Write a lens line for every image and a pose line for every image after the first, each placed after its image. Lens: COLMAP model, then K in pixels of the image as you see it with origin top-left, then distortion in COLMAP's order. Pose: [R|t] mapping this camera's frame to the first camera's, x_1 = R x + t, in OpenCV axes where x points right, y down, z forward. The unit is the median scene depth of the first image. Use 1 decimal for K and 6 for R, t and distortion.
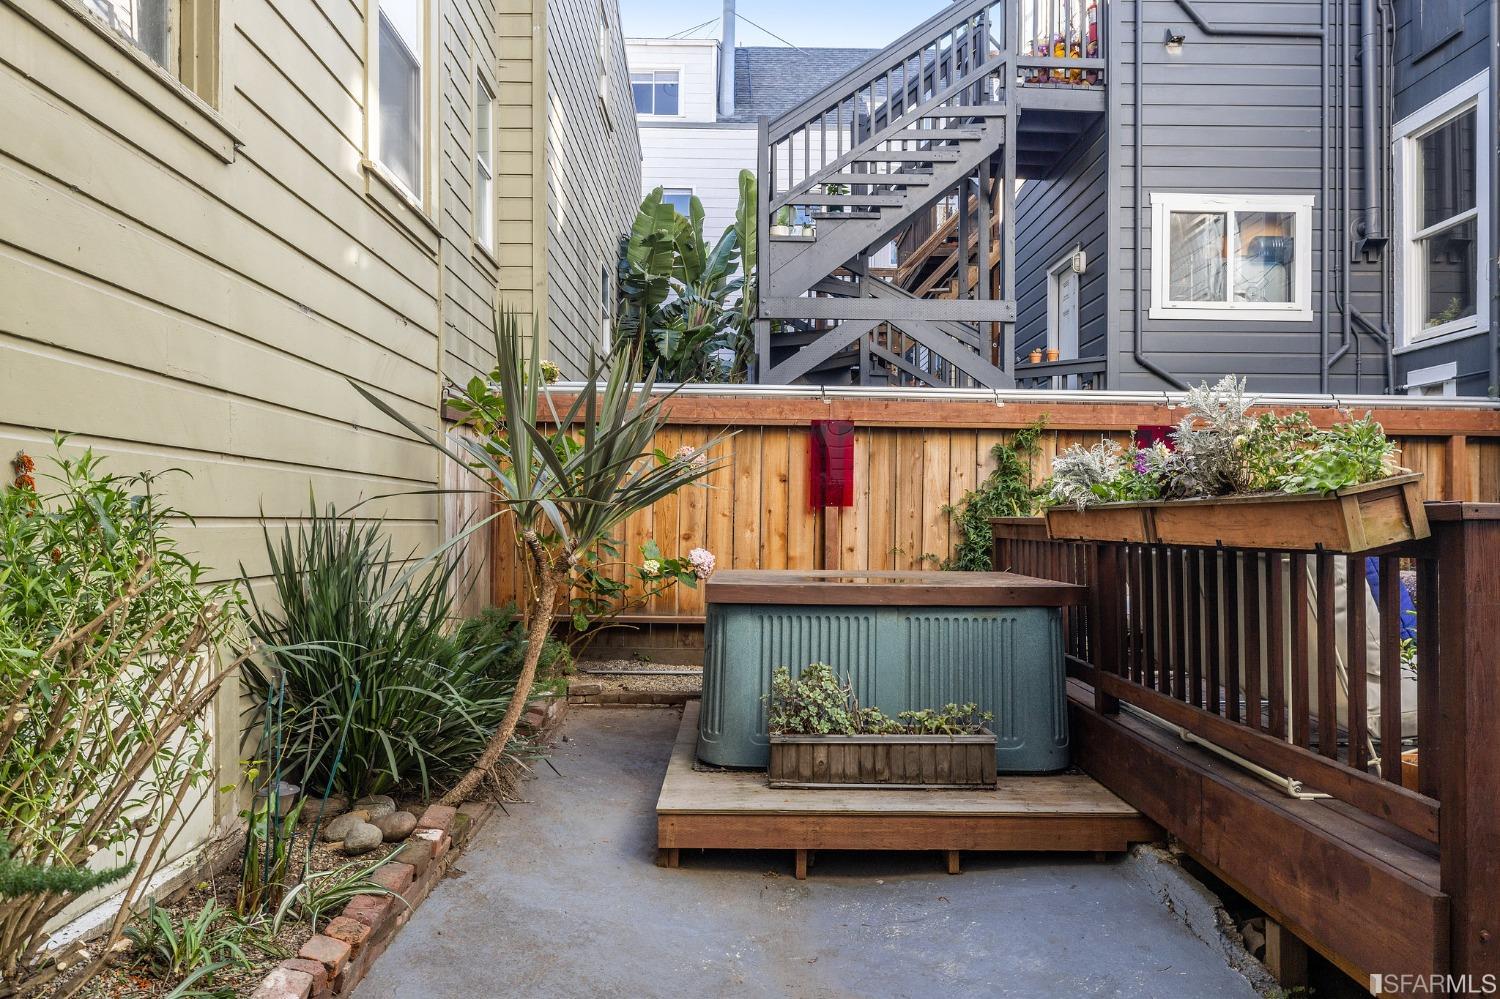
lens RADIAL K [[1011.0, 0, 750.0], [0, 1011.0, 510.1], [0, 0, 1]] dist [0.001431, 0.001554]
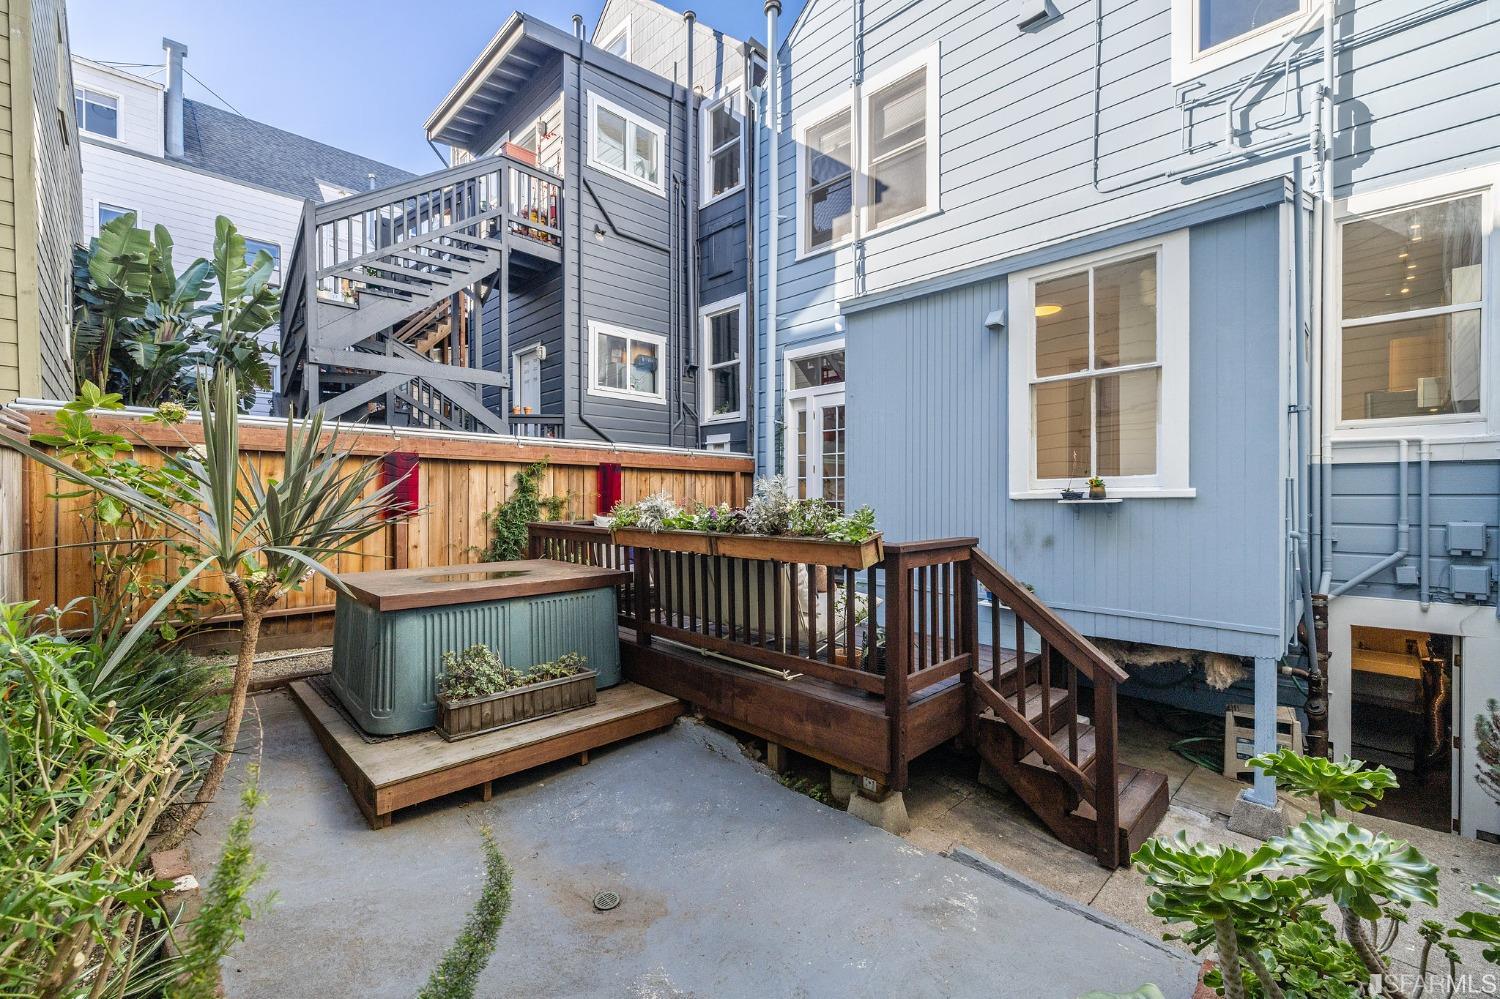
lens RADIAL K [[629.6, 0, 750.0], [0, 629.6, 499.5], [0, 0, 1]] dist [0.000778, -0.000113]
pose [[0.721155, -0.011408, 0.692680, -0.139663], [-0.003251, 0.999798, 0.019850, -0.036927], [-0.692766, -0.016567, 0.720972, 0.055098]]
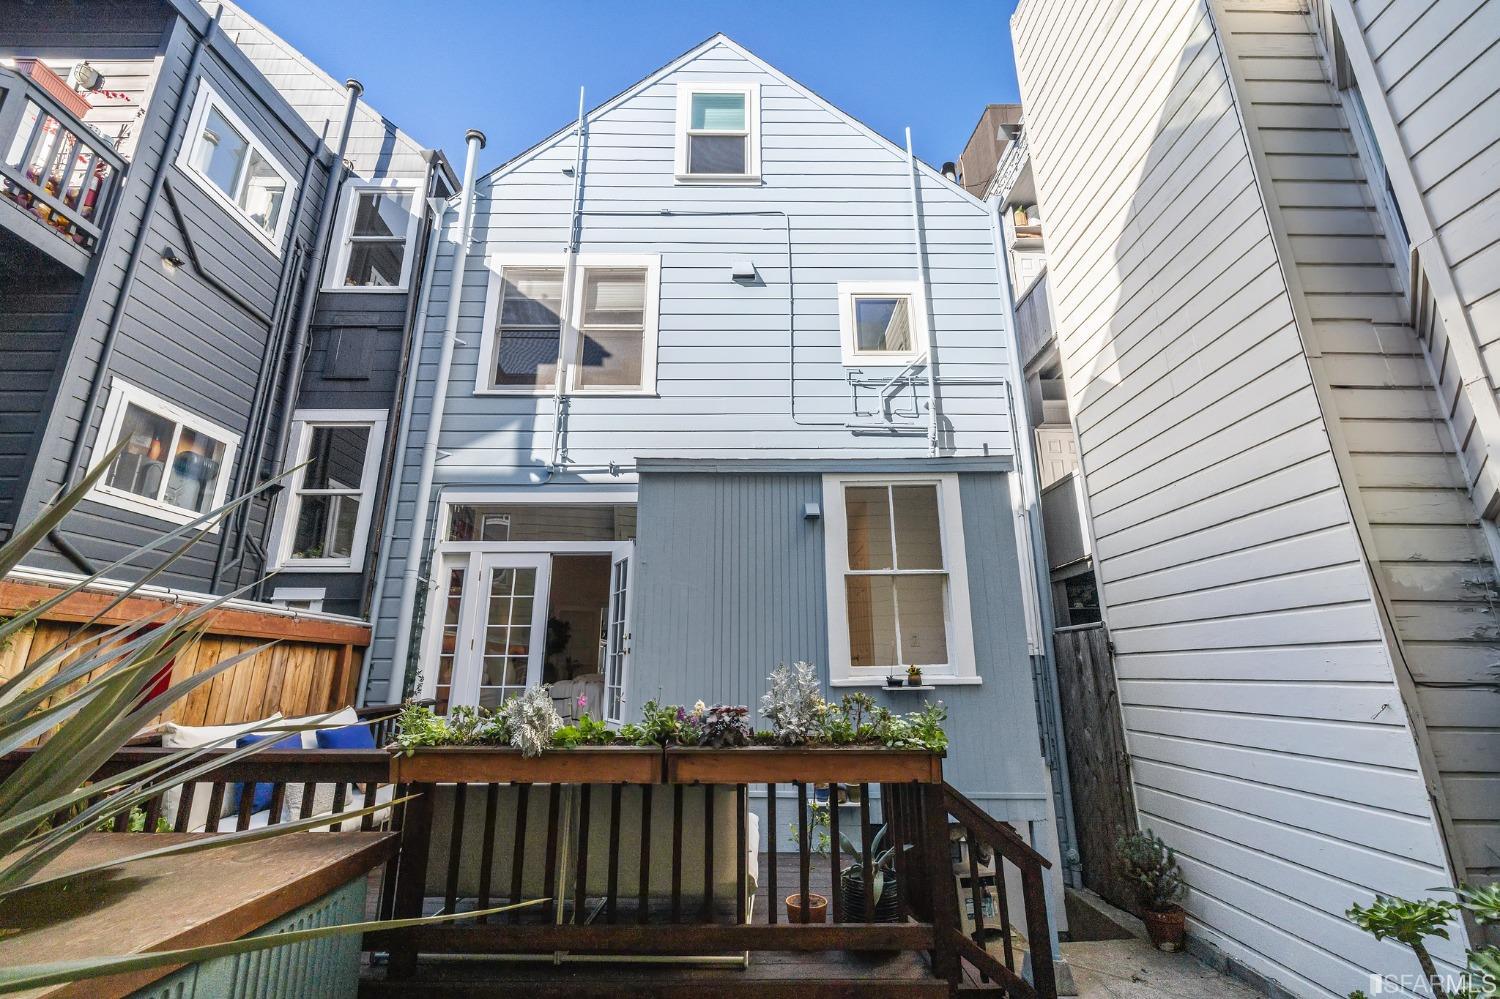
lens RADIAL K [[624.4, 0, 750.0], [0, 624.4, 499.5], [0, 0, 1]] dist [-0.002787, 0.000314]
pose [[0.008009, 0.260173, 0.965529, -0.168032], [-0.012074, 0.965515, -0.260069, -0.042213], [-0.999895, -0.009575, 0.010874, 0.364402]]
